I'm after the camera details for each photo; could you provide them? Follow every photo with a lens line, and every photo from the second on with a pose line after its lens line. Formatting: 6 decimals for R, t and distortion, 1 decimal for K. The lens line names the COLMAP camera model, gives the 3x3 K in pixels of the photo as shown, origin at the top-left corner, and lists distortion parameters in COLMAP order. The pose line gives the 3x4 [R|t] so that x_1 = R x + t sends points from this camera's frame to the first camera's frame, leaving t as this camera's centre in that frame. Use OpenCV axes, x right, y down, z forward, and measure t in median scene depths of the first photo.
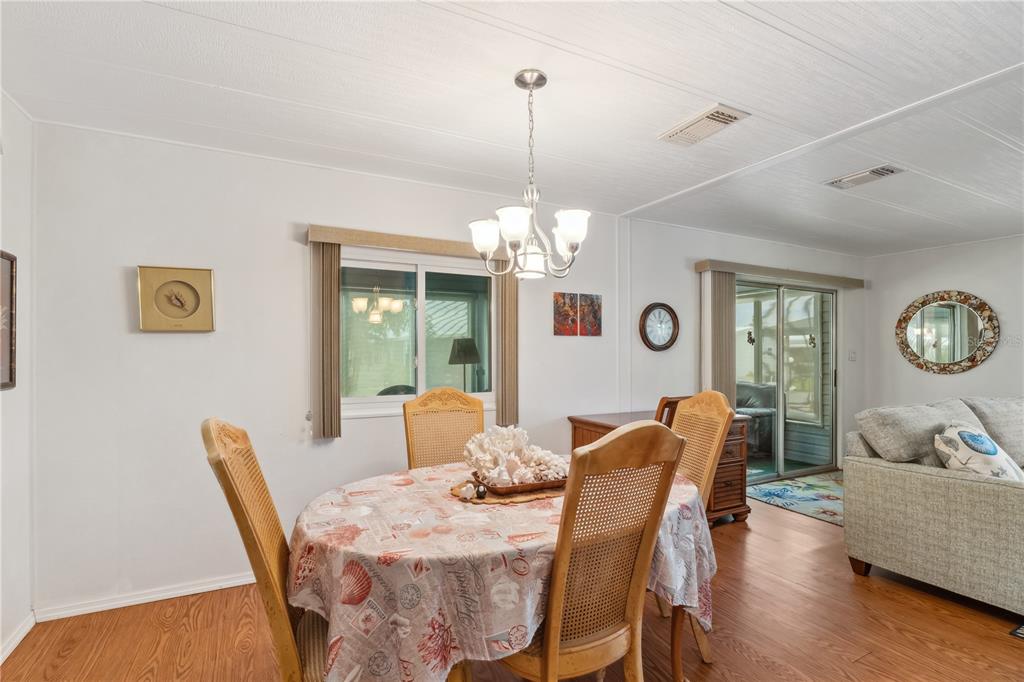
lens RADIAL K [[478.0, 0, 510.7], [0, 478.0, 354.4], [0, 0, 1]] dist [-0.006613, -0.000379]
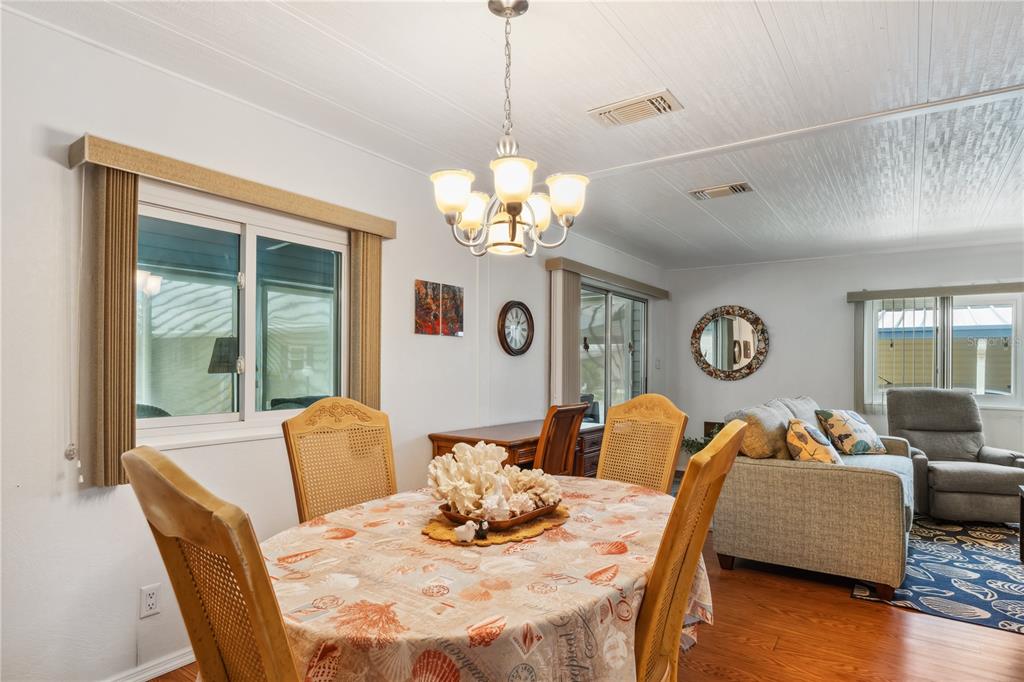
lens RADIAL K [[563.8, 0, 513.2], [0, 563.8, 363.4], [0, 0, 1]] dist [-0.002563, -0.000398]
pose [[0.887920, 0.006467, 0.459953, -0.277690], [-0.005071, 0.999978, -0.004269, 0.018992], [-0.459970, 0.001458, 0.887933, 0.122701]]
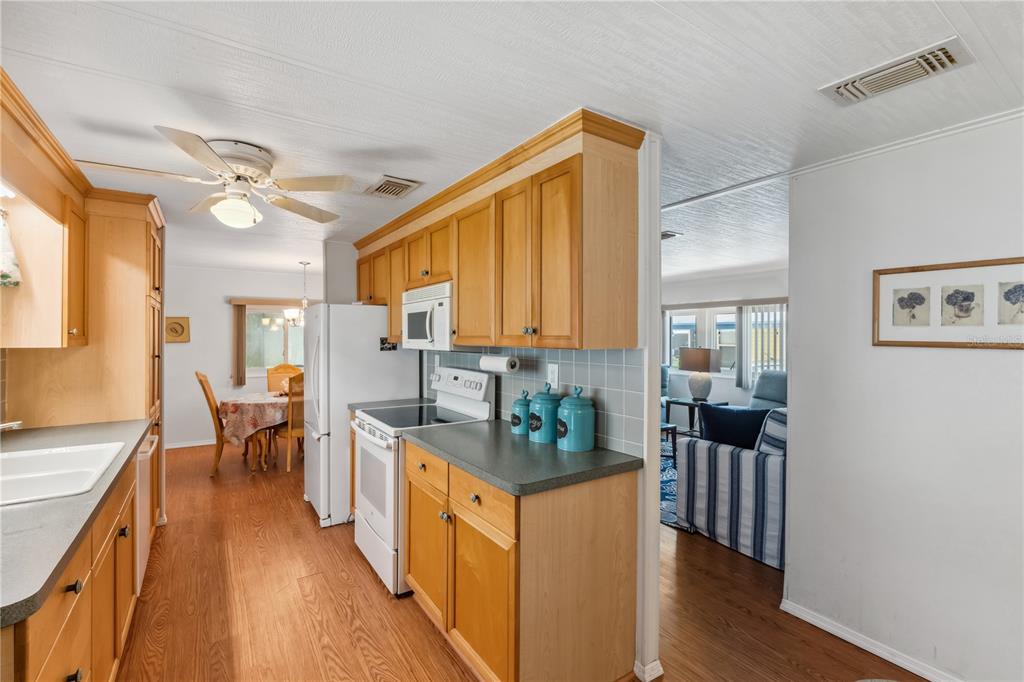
lens RADIAL K [[454.5, 0, 512.0], [0, 454.5, 341.0], [0, 0, 1]] dist [-0.000588, -0.000026]
pose [[0.994205, 0.007746, 0.107217, 0.796998], [-0.008720, 0.999925, 0.008615, -0.088224], [-0.107142, -0.009500, 0.994198, -1.541656]]
